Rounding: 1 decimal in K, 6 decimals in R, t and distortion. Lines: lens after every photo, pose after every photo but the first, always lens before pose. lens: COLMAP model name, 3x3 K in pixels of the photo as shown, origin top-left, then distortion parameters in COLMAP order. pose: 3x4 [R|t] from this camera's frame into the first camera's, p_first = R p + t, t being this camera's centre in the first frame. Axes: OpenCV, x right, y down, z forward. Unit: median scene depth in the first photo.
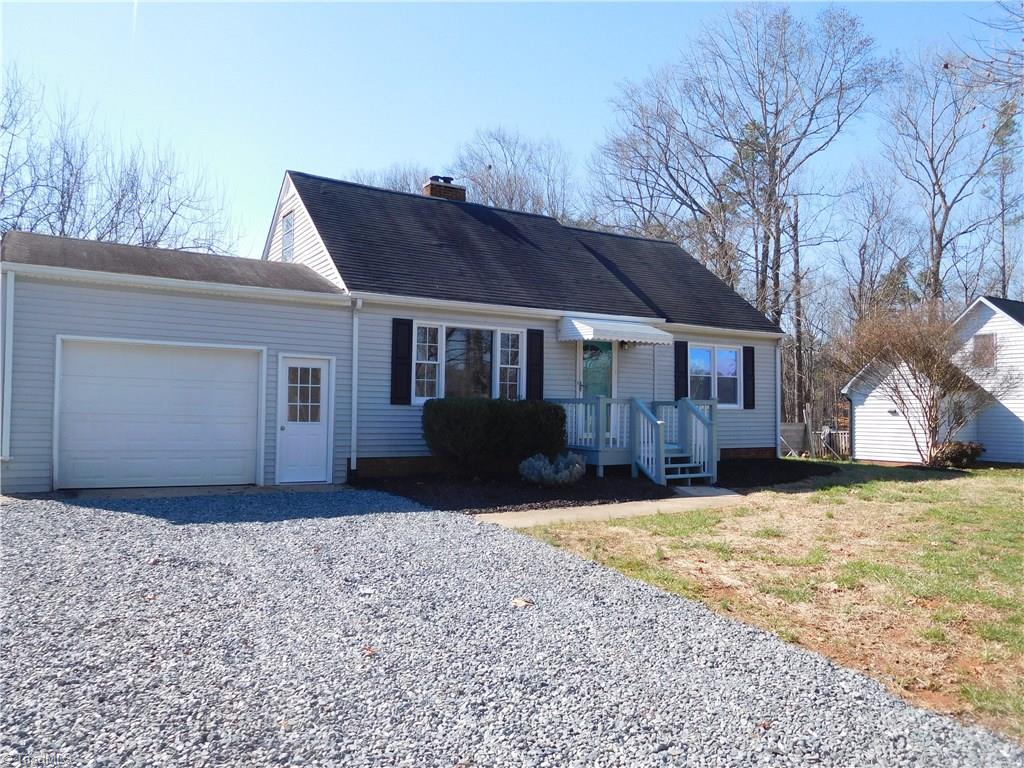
lens RADIAL K [[767.3, 0, 514.1], [0, 767.3, 386.9], [0, 0, 1]] dist [-0.009355, 0.002473]
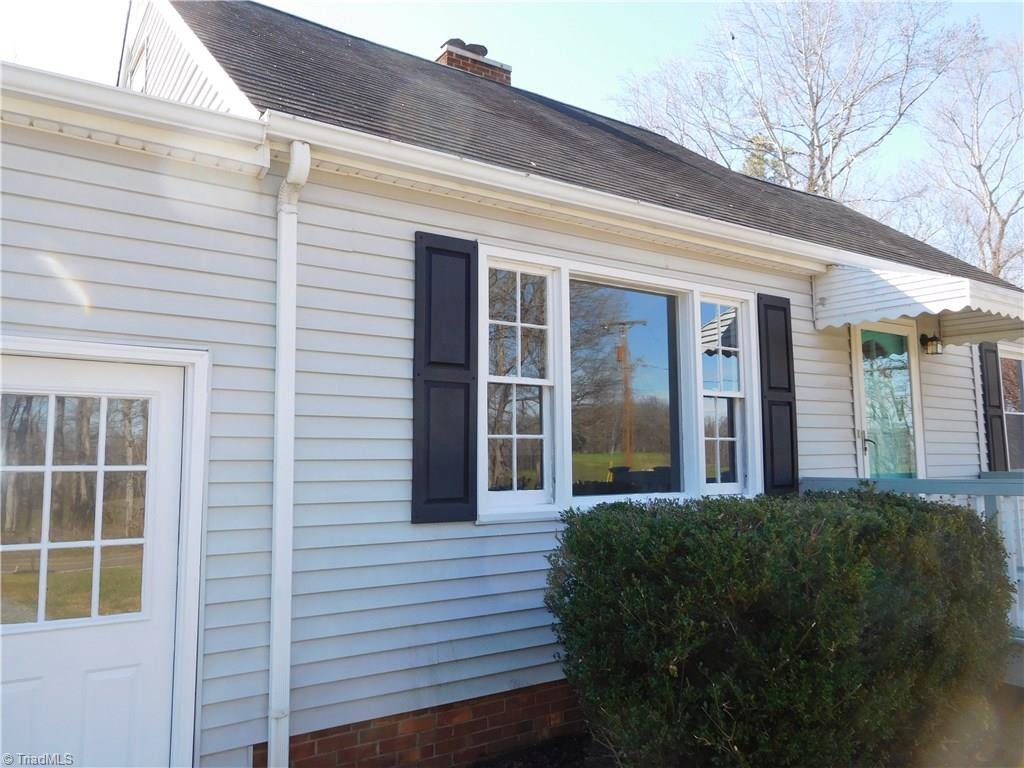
lens RADIAL K [[767.3, 0, 511.6], [0, 767.3, 379.6], [0, 0, 1]] dist [-0.009355, 0.002473]
pose [[0.998189, -0.014413, 0.058397, -0.137852], [0.018777, 0.997015, -0.074884, -0.008824], [-0.057143, 0.075845, 0.995481, 0.699012]]
